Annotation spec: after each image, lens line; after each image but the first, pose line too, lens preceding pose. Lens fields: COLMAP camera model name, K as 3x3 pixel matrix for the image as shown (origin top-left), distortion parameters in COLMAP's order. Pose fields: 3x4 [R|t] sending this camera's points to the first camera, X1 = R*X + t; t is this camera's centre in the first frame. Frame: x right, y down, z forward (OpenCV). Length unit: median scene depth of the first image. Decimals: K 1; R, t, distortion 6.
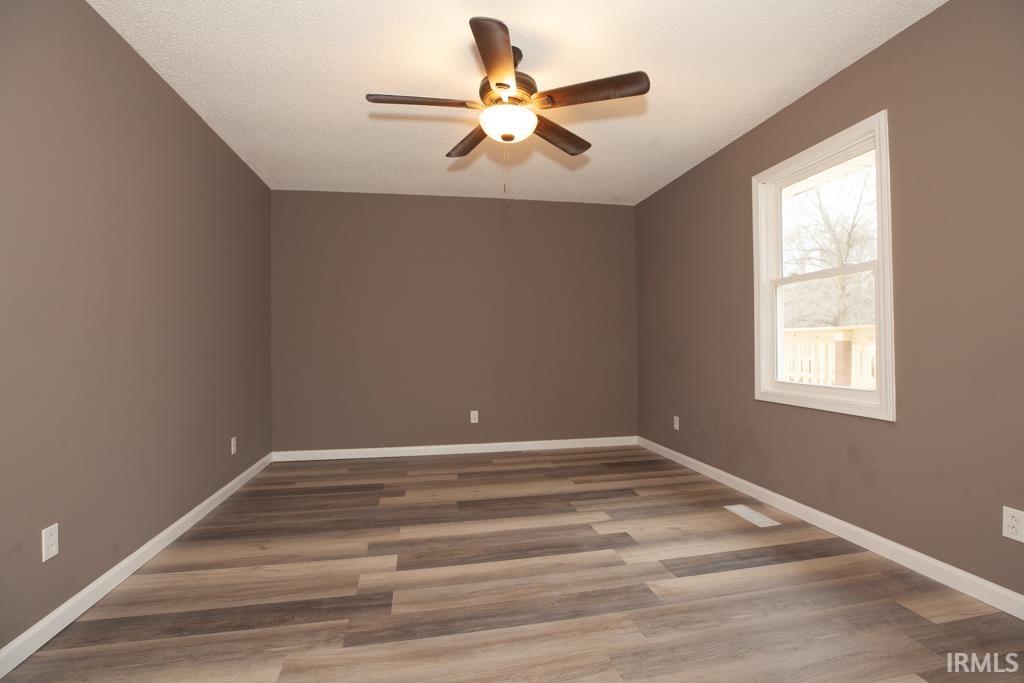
lens RADIAL K [[471.9, 0, 514.0], [0, 471.9, 339.0], [0, 0, 1]] dist [-0.022056, 0.000175]
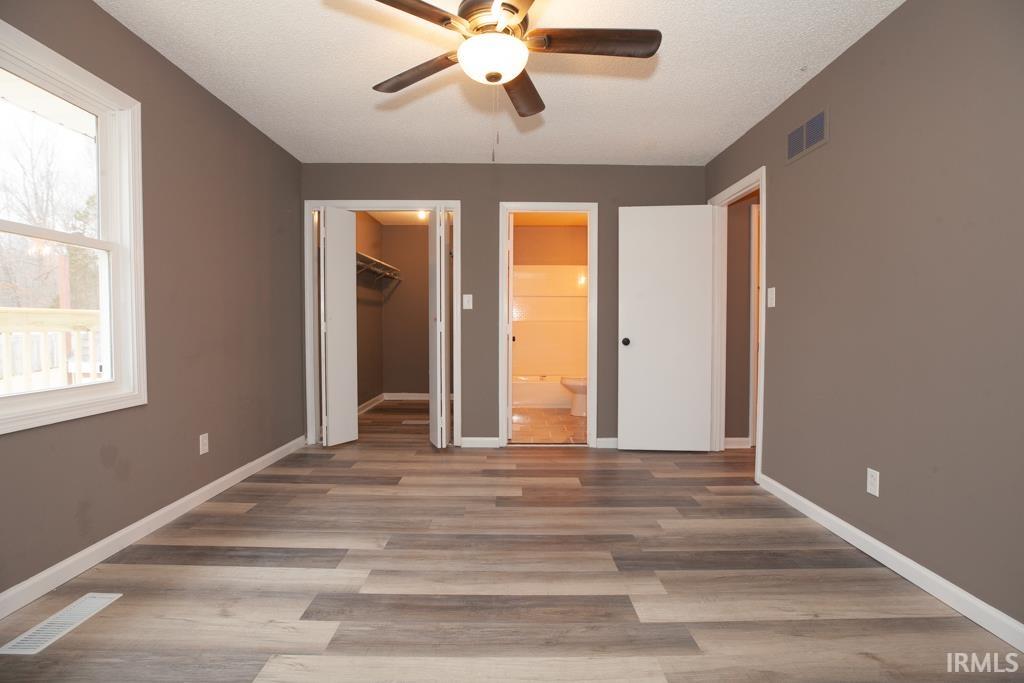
lens RADIAL K [[471.9, 0, 514.0], [0, 471.9, 339.0], [0, 0, 1]] dist [-0.022056, 0.000175]
pose [[-0.982350, 0.000510, 0.187051, -0.219408], [0.003501, 0.999871, 0.015657, 0.017130], [-0.187019, 0.016035, -0.982225, 1.980368]]
